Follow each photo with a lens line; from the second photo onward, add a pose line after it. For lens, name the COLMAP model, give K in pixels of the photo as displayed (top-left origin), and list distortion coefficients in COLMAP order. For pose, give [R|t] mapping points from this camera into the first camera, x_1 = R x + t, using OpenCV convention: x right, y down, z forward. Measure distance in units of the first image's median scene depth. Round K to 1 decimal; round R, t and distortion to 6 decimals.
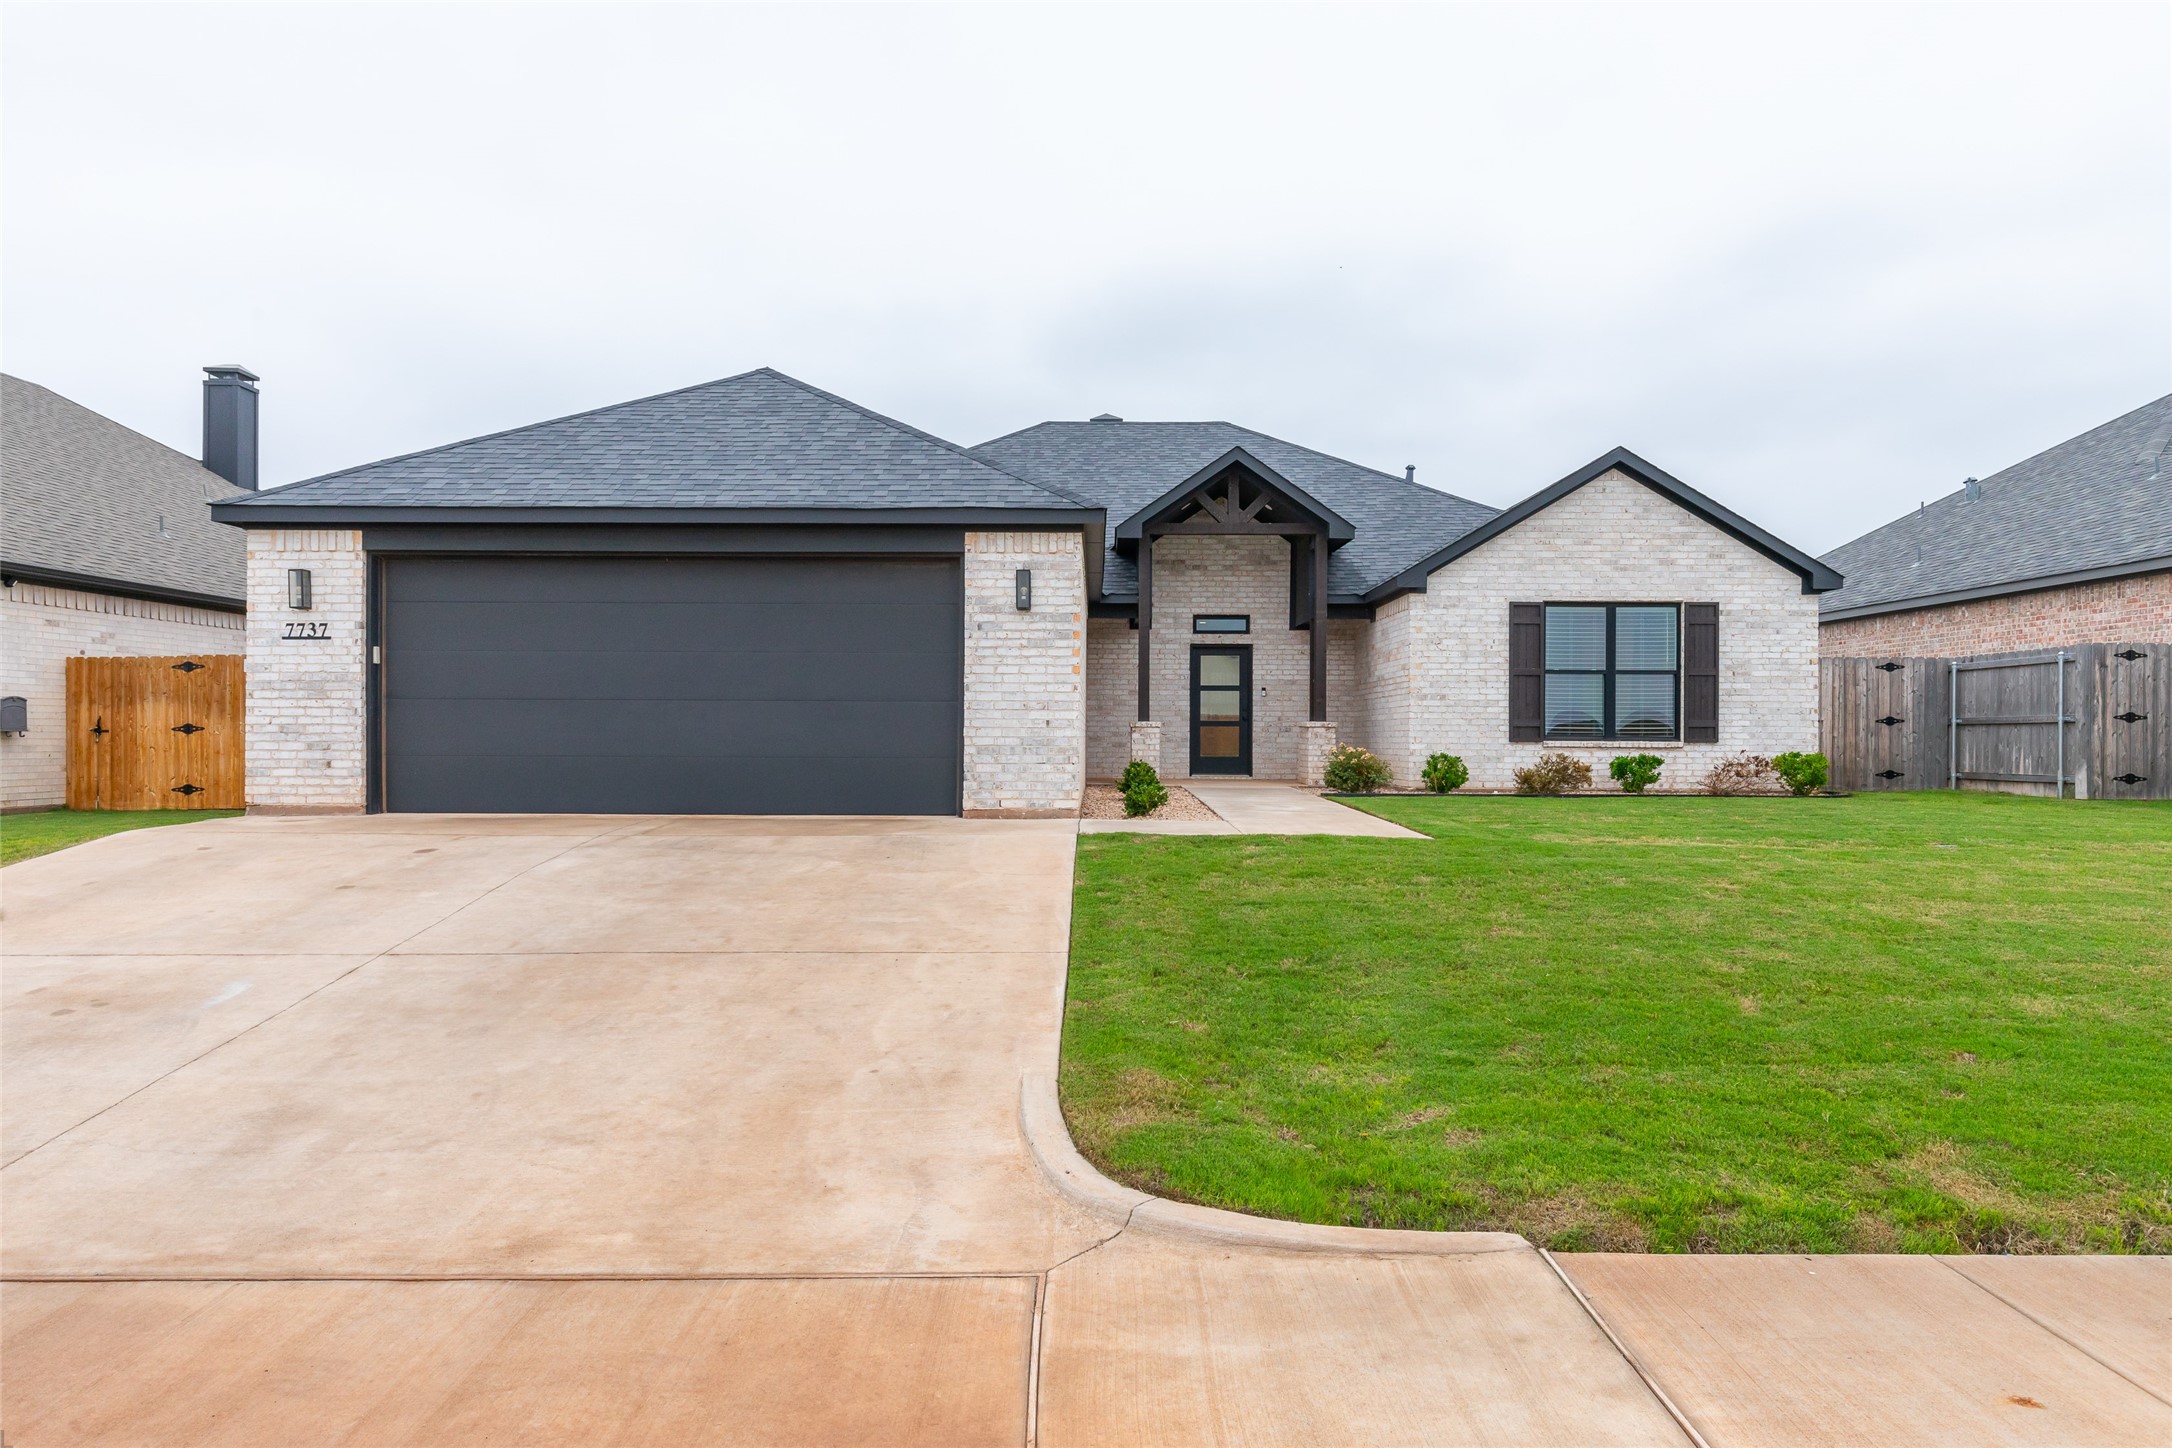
lens RADIAL K [[1374.5, 0, 1086.0], [0, 1374.5, 724.0], [0, 0, 1]] dist [0.003462, 0.000248]
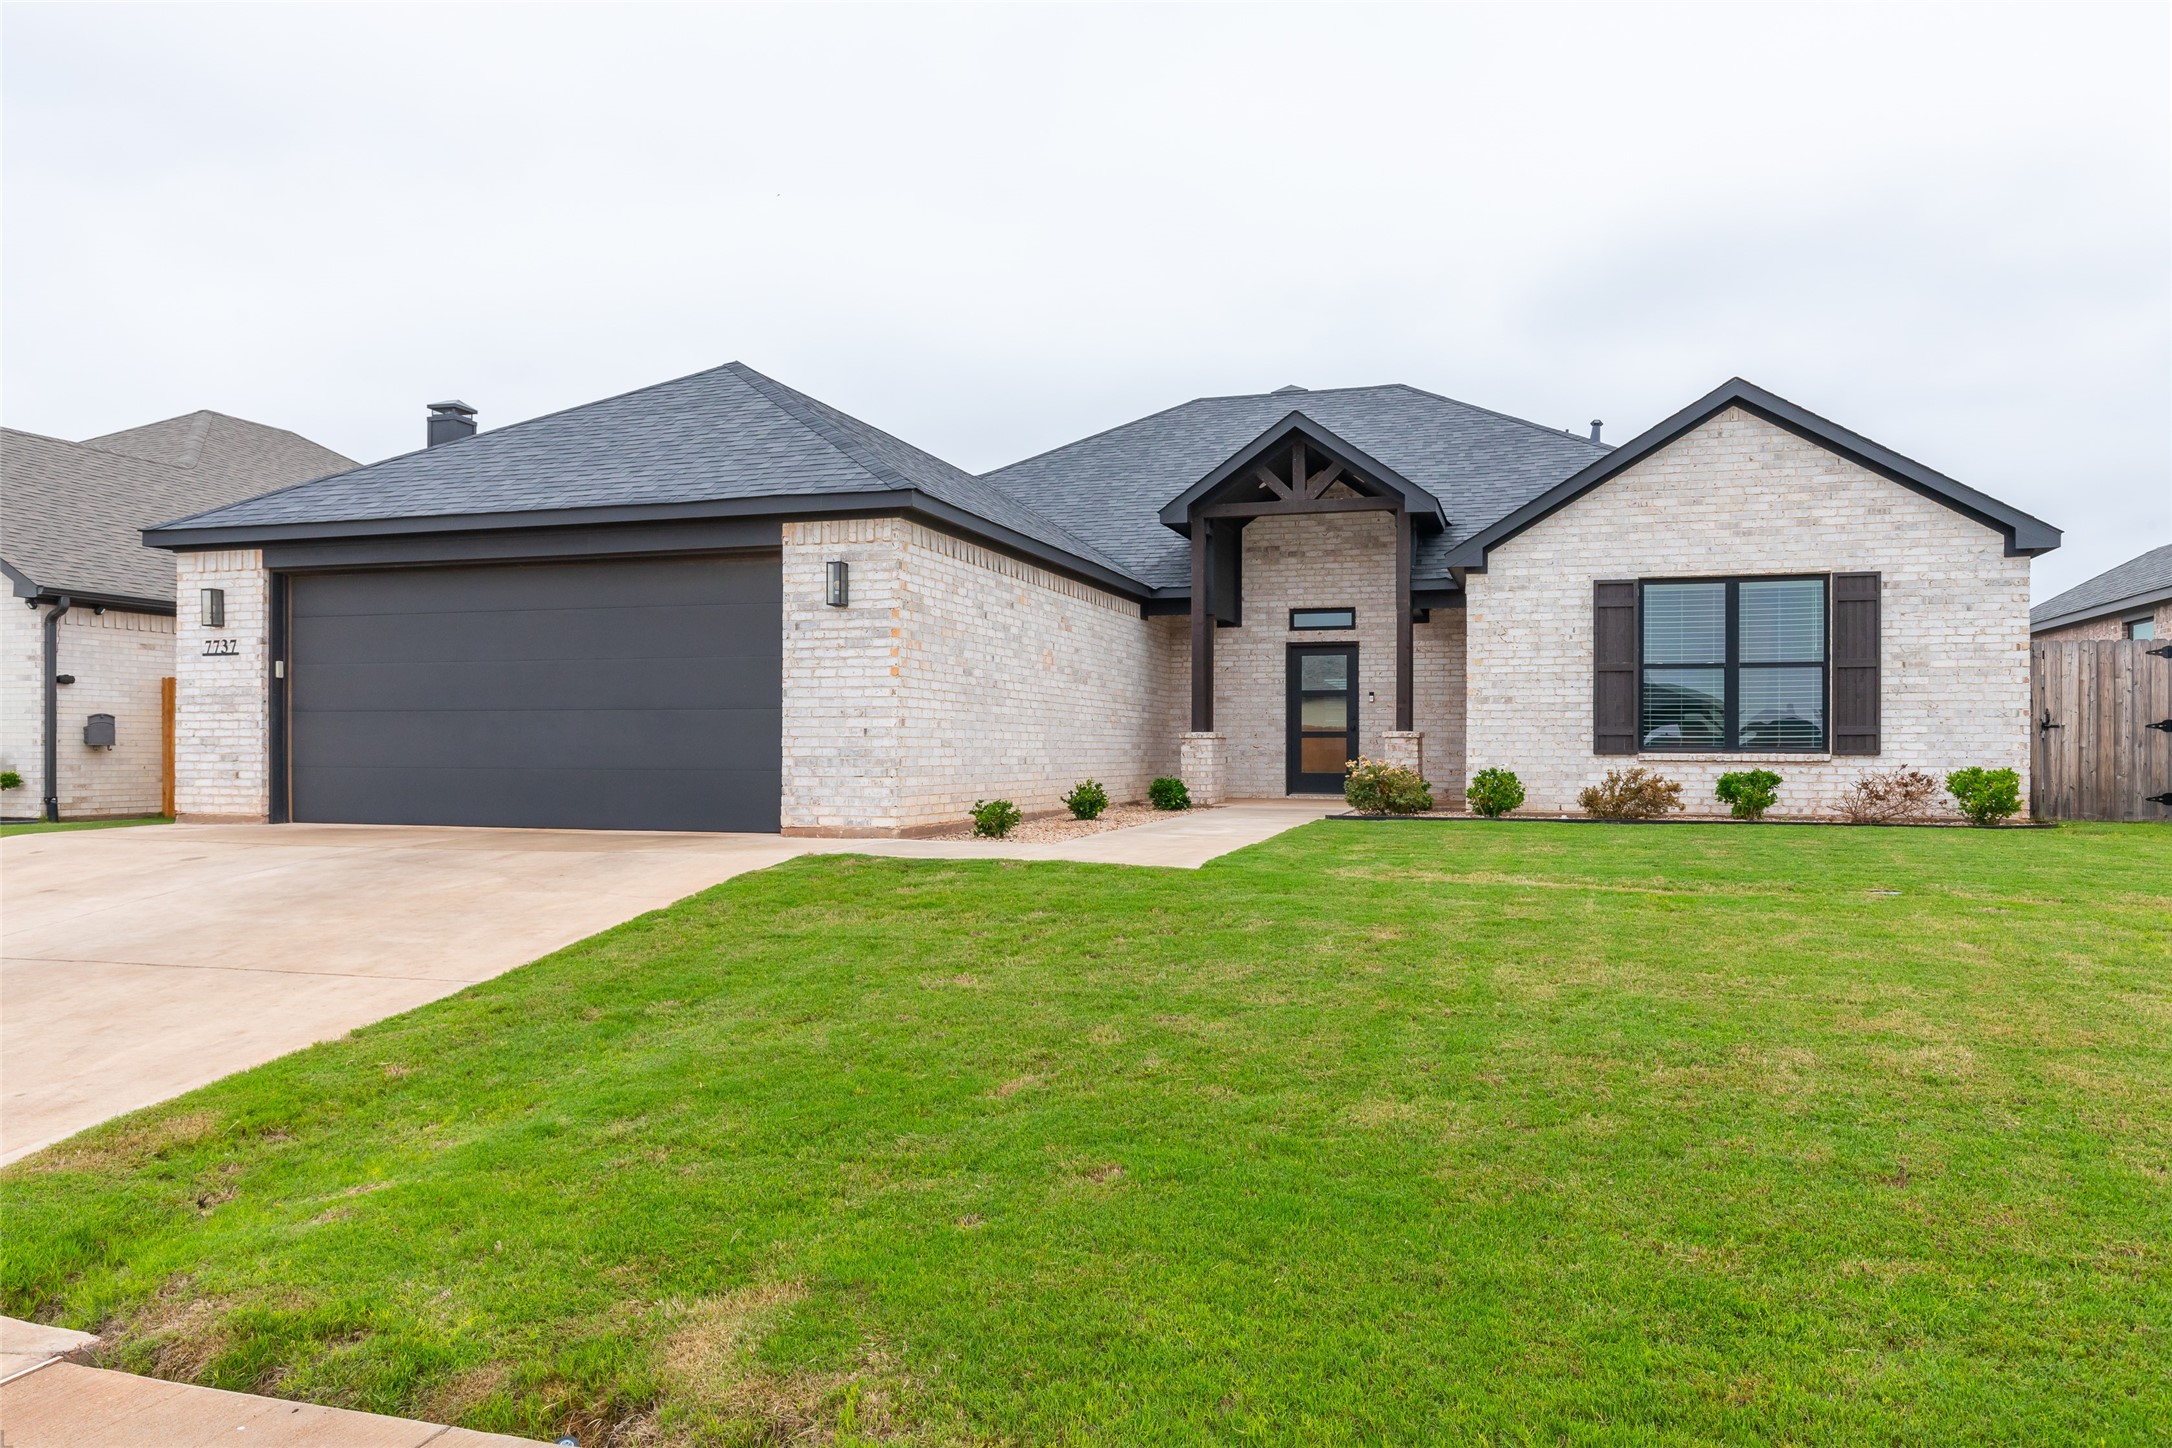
lens RADIAL K [[1490.1, 0, 1085.4], [0, 1490.1, 738.4], [0, 0, 1]] dist [-0.006174, -0.000664]
pose [[0.956151, -0.004197, -0.292845, 0.286937], [0.003624, 0.999990, -0.002496, 0.004879], [0.292852, 0.001325, 0.956157, 0.082569]]
